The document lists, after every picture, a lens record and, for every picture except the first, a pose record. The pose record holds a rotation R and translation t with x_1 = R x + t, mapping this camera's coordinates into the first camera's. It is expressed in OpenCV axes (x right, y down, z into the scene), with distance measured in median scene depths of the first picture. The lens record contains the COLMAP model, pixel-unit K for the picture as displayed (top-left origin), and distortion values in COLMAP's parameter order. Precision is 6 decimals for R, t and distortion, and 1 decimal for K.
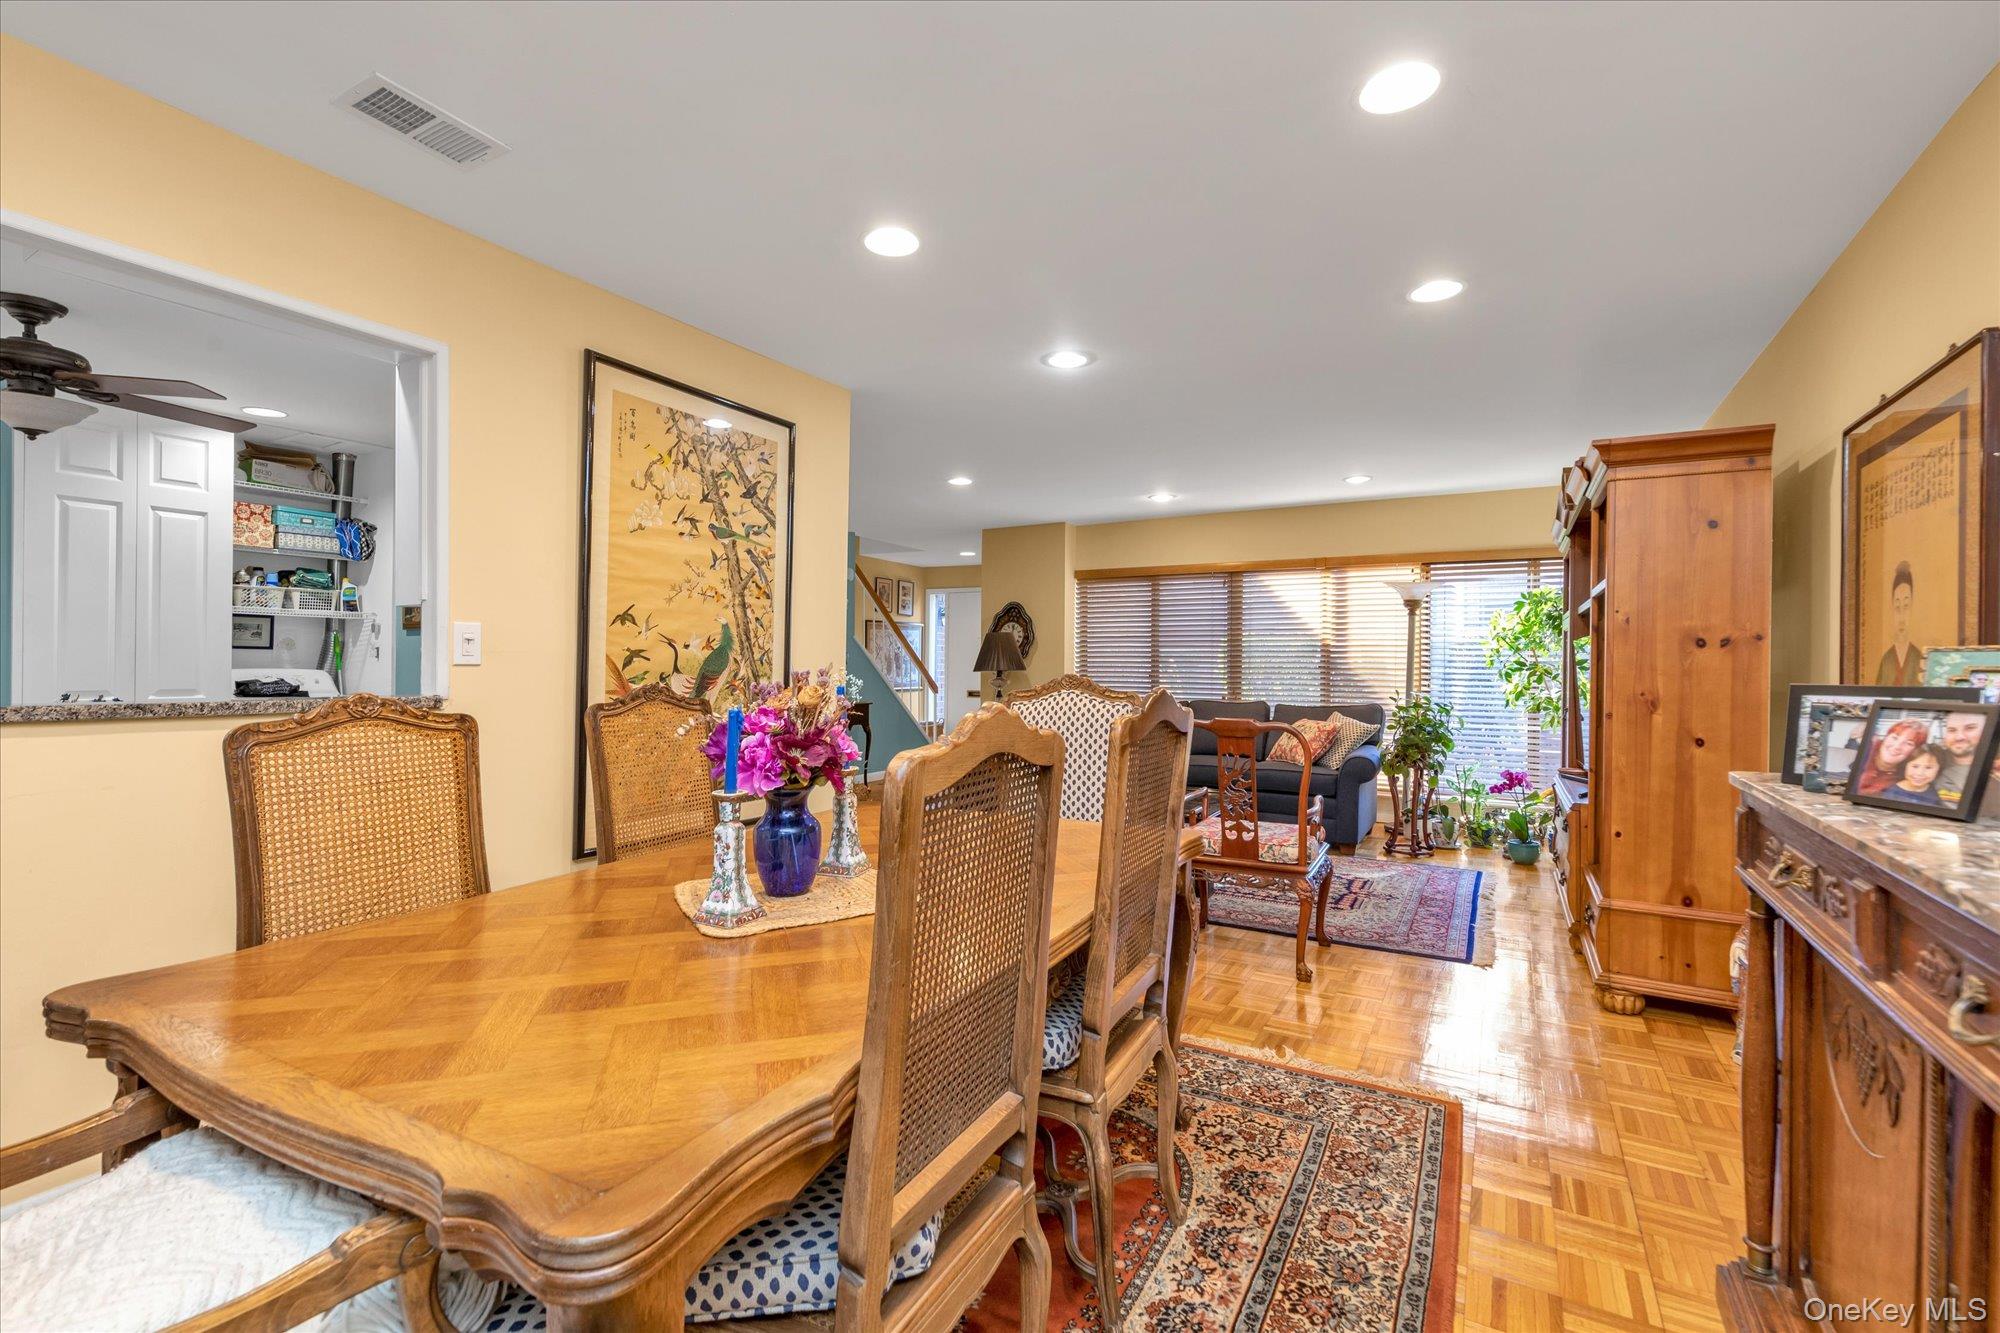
lens RADIAL K [[899.4, 0, 986.7], [0, 899.4, 654.3], [0, 0, 1]] dist [-0.004318, -0.000254]
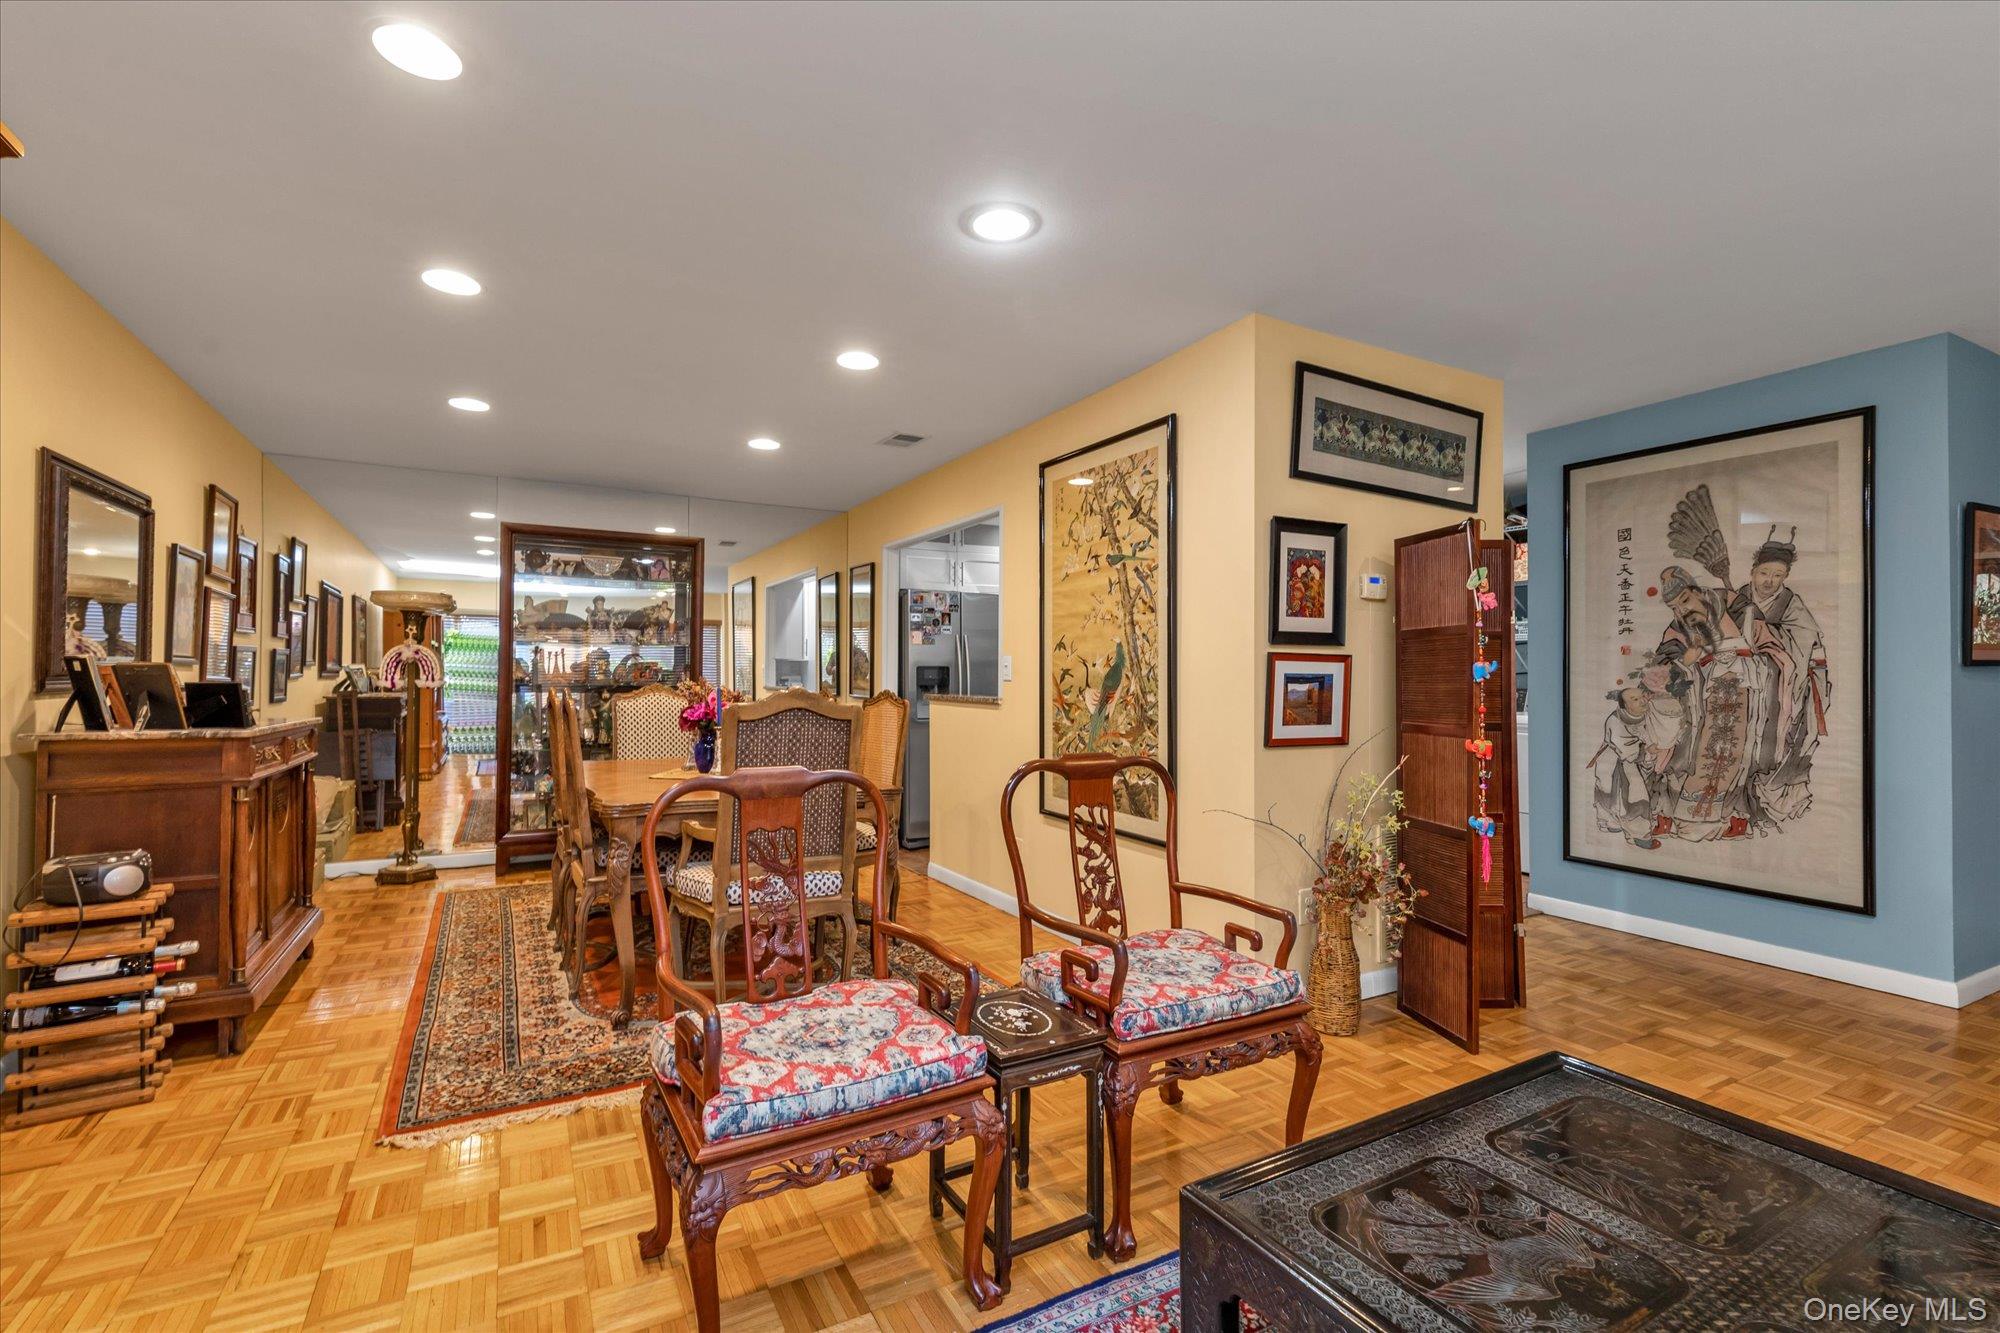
lens RADIAL K [[899.4, 0, 995.5], [0, 899.4, 663.8], [0, 0, 1]] dist [-0.004318, -0.000254]
pose [[-0.522057, -0.021539, -0.852639, 0.730308], [0.000984, 0.999665, -0.025855, 0.019555], [0.852910, -0.014336, -0.521861, 1.492626]]
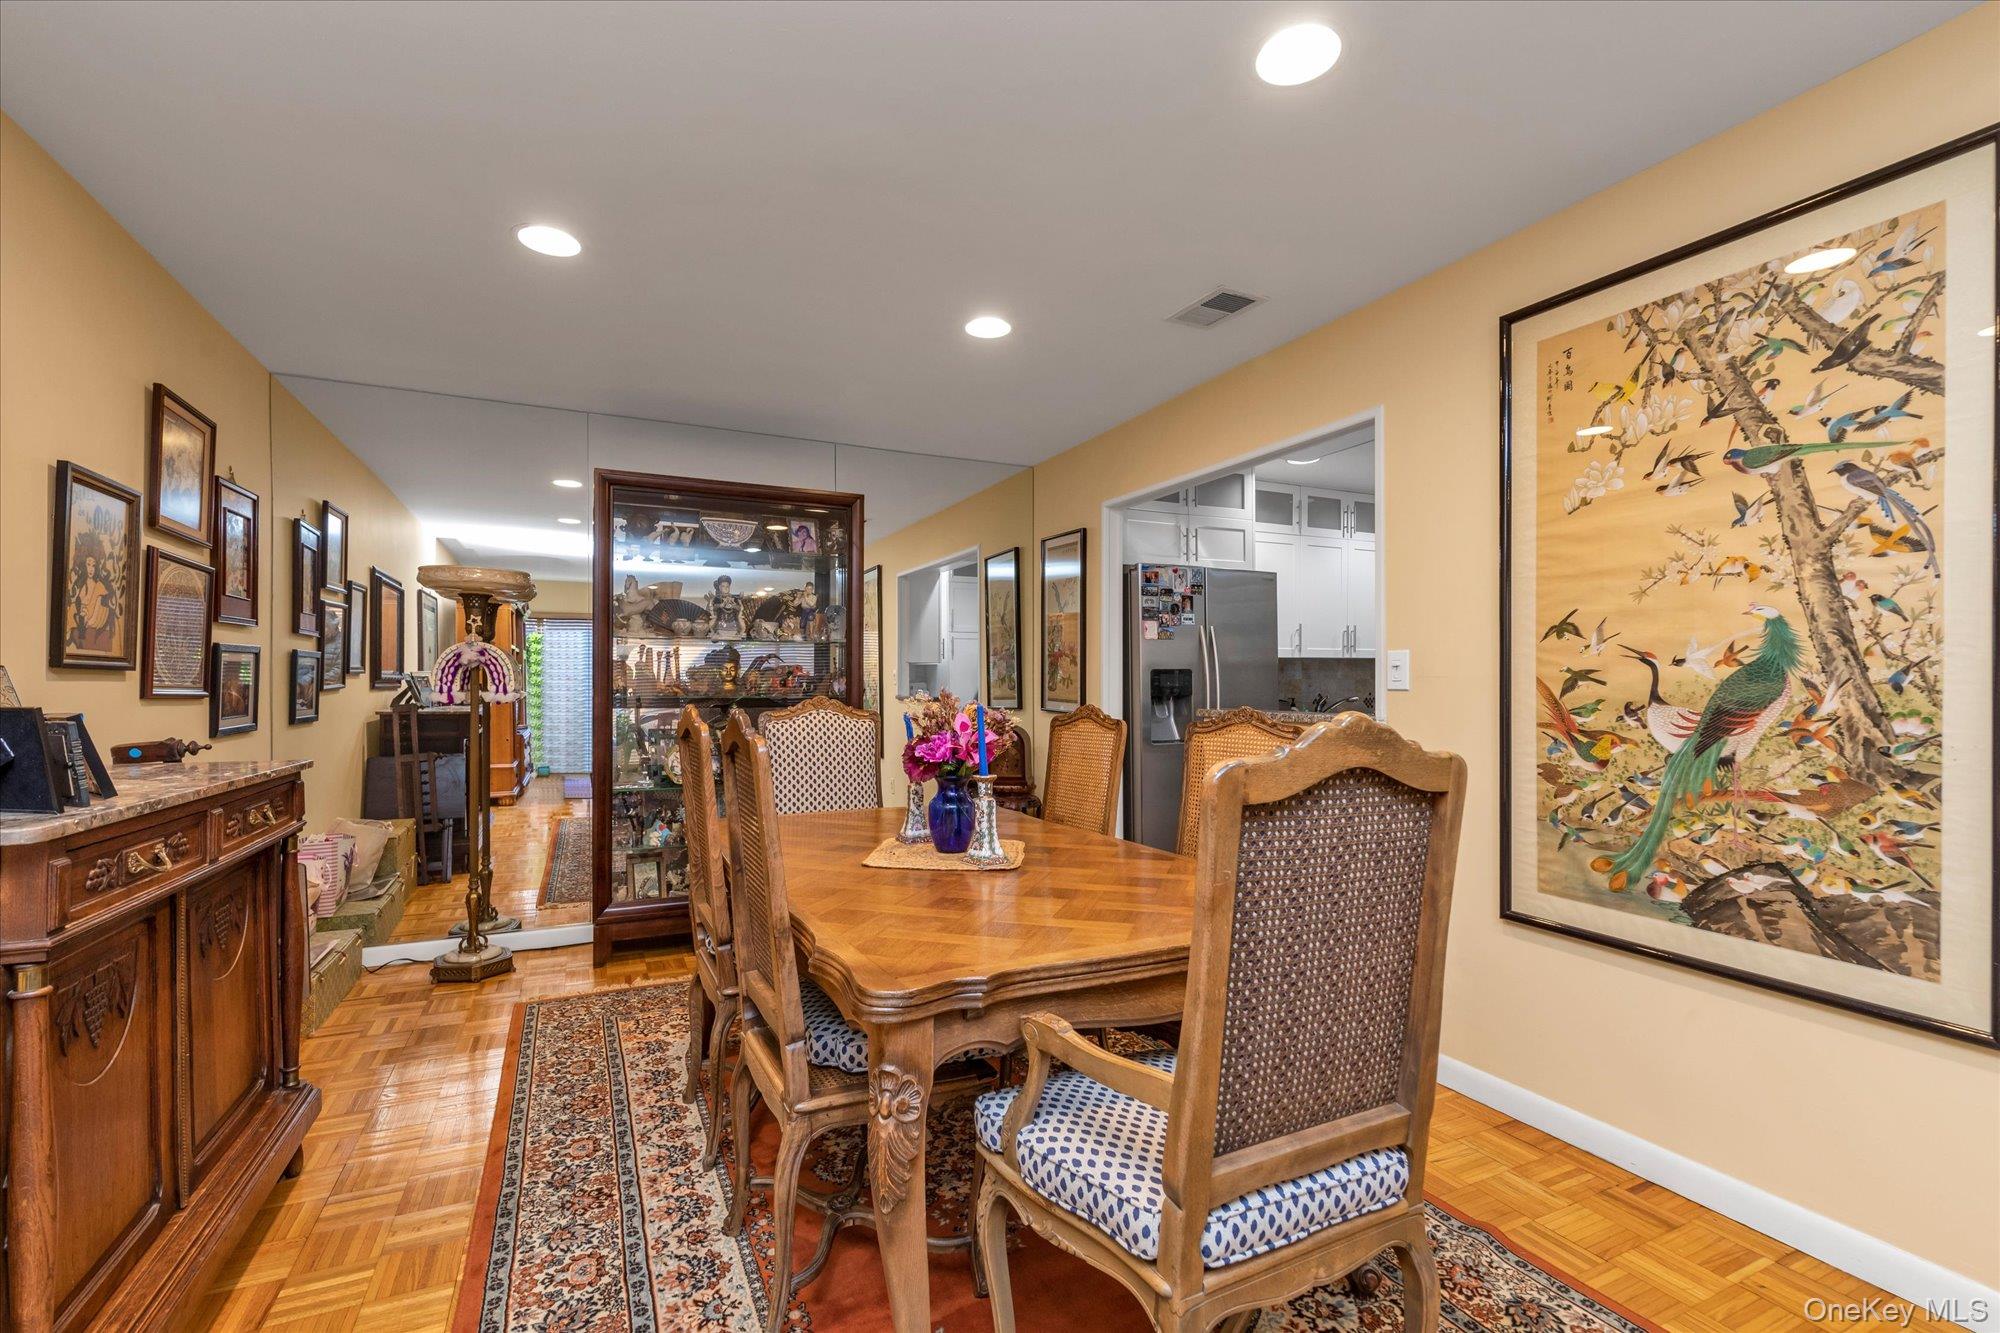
lens RADIAL K [[876.1, 0, 992.0], [0, 876.1, 683.8], [0, 0, 1]] dist [-0.008226, -0.000382]
pose [[-0.576240, -0.005591, -0.817261, 0.441354], [0.004797, 0.999936, -0.010223, 0.010419], [0.817267, -0.009811, -0.576176, 0.951351]]
